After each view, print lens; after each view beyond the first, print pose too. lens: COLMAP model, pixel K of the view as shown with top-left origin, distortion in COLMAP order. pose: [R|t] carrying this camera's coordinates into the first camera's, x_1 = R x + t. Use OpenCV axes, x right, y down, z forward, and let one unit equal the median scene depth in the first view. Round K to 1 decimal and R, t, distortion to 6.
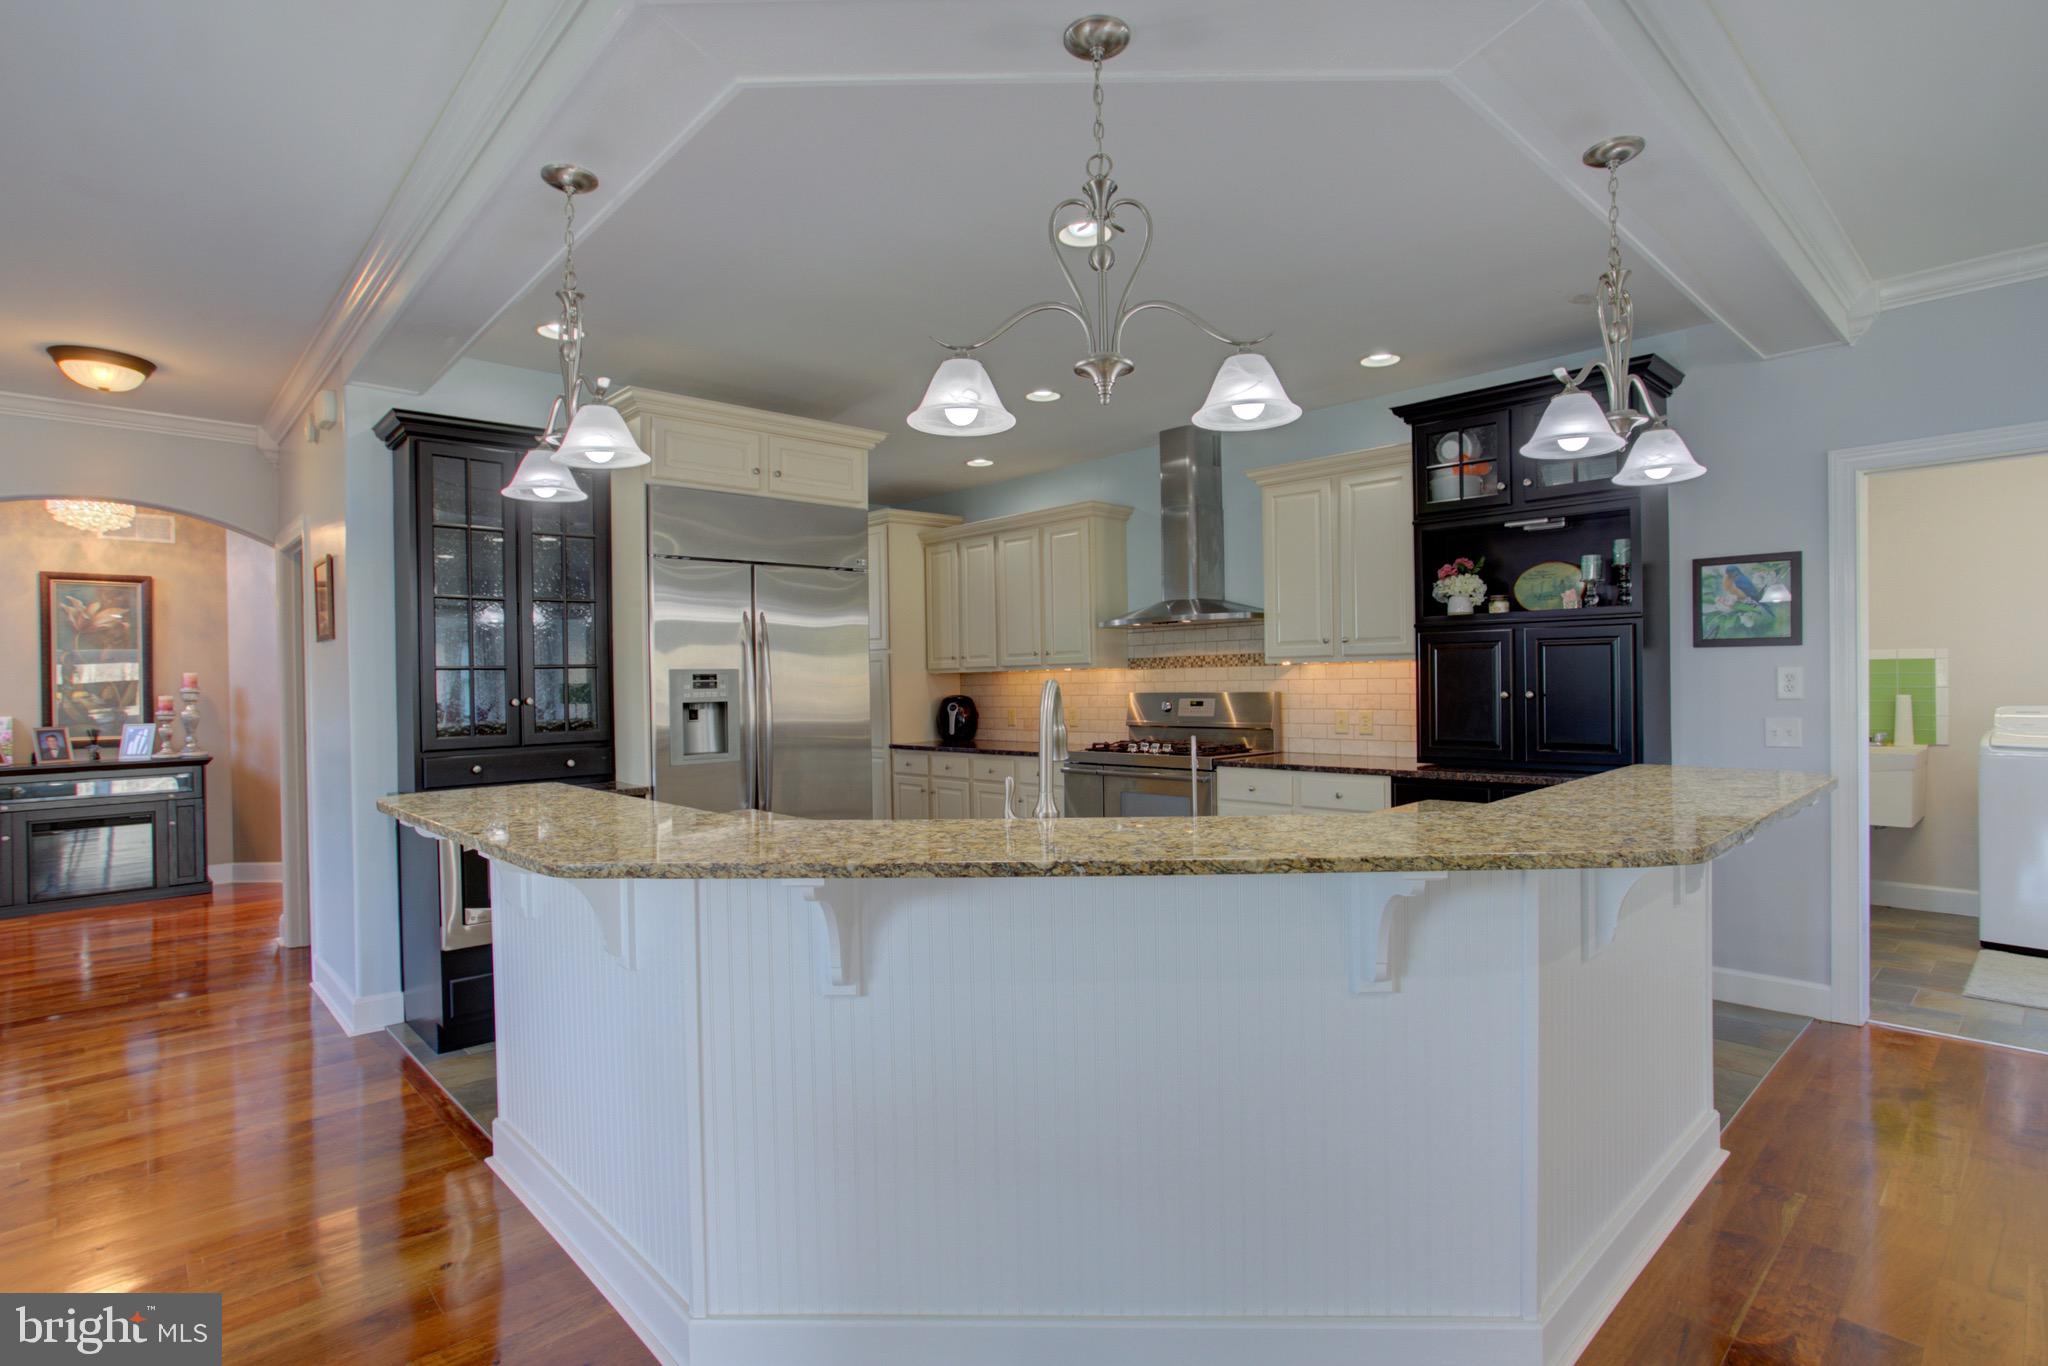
lens RADIAL K [[1005.9, 0, 1024.7], [0, 1005.9, 680.8], [0, 0, 1]] dist [-0.003014, 0.002560]
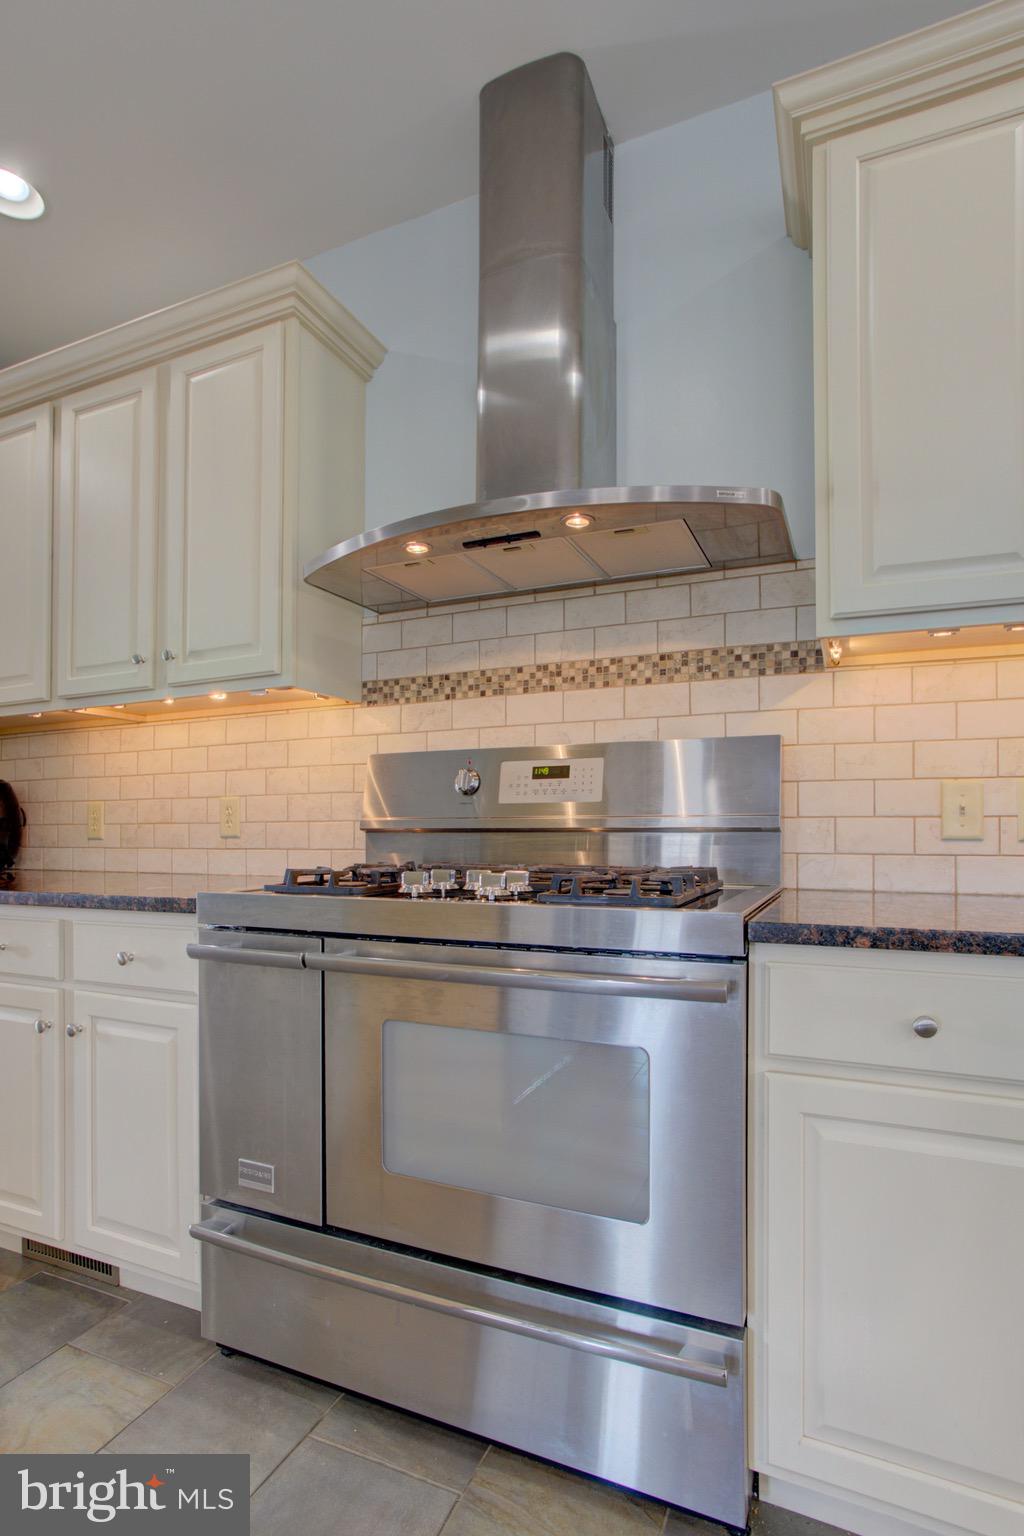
lens RADIAL K [[800.9, 0, 513.7], [0, 800.9, 813.1], [0, 0, 1]] dist [-0.031305, 0.000220]
pose [[0.923348, 0.022425, 0.383308, 0.031790], [-0.015594, 0.999660, -0.020921, 0.044489], [-0.383647, 0.013340, 0.923383, 0.678715]]
